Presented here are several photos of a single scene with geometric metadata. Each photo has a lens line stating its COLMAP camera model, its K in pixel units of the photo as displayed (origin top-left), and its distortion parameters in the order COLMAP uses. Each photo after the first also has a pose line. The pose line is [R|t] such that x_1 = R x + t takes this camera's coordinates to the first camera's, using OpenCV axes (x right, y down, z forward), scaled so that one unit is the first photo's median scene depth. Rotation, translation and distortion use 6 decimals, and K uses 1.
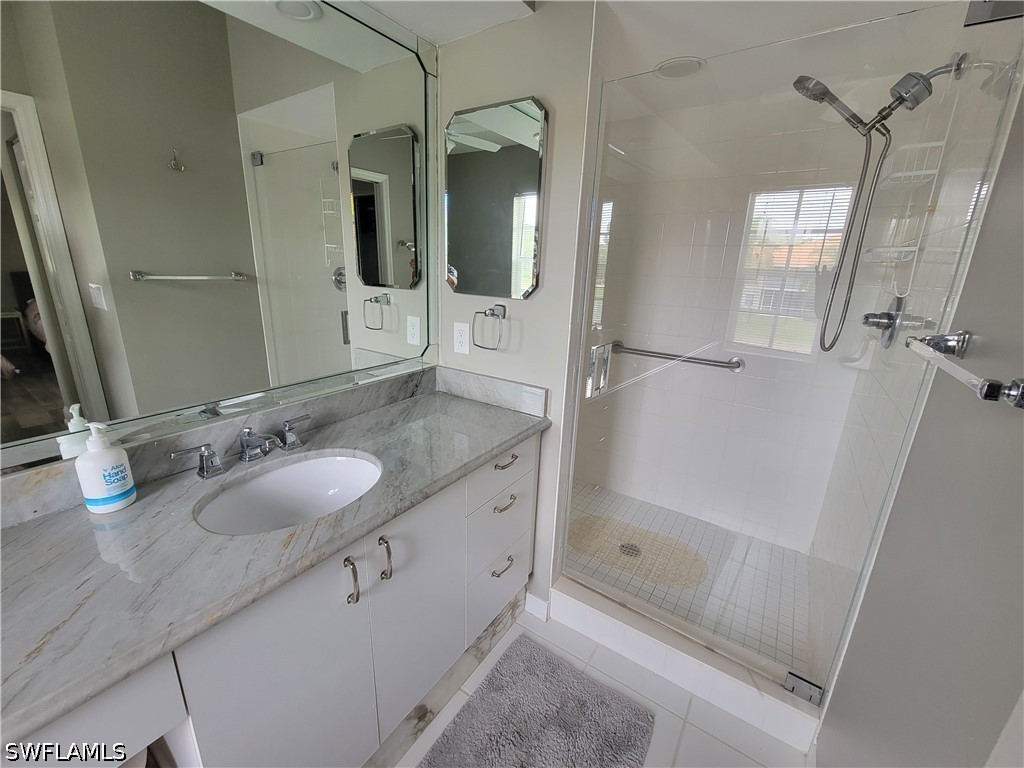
lens RADIAL K [[419.3, 0, 512.5], [0, 419.3, 383.5], [0, 0, 1]] dist [-0.003570, -0.001049]
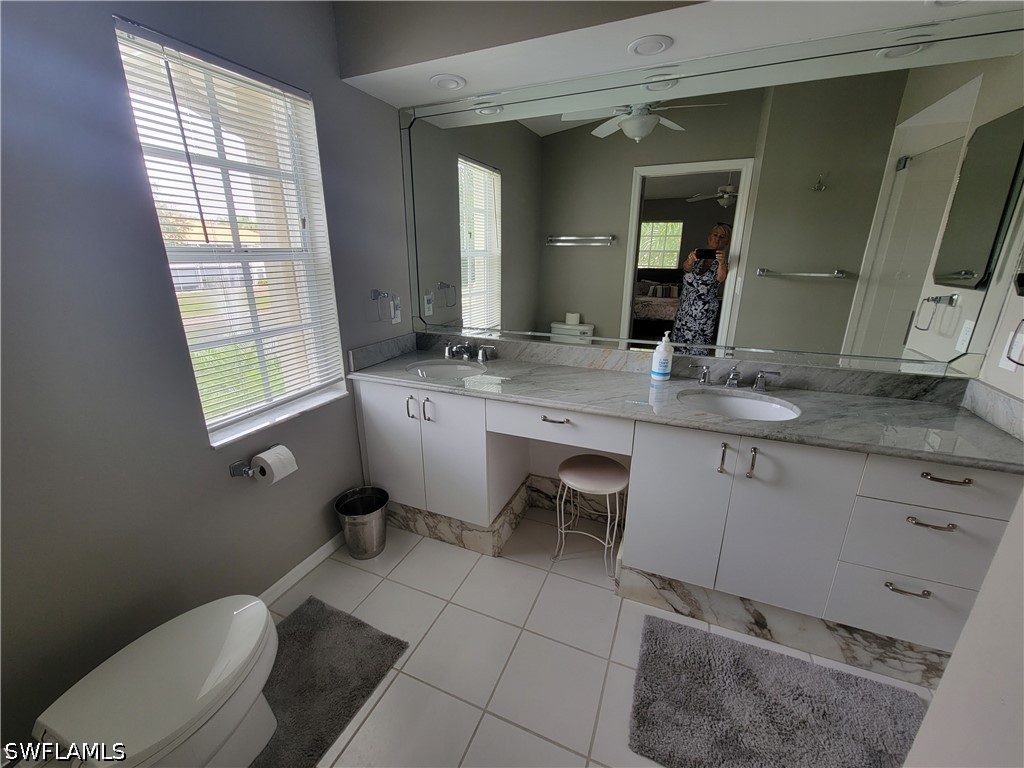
lens RADIAL K [[419.3, 0, 508.2], [0, 419.3, 382.3], [0, 0, 1]] dist [-0.003570, -0.001049]
pose [[0.194014, 0.259096, -0.946165, 0.569422], [-0.260201, 0.943537, 0.205021, 0.047707], [0.945861, 0.206416, 0.250476, -0.158598]]
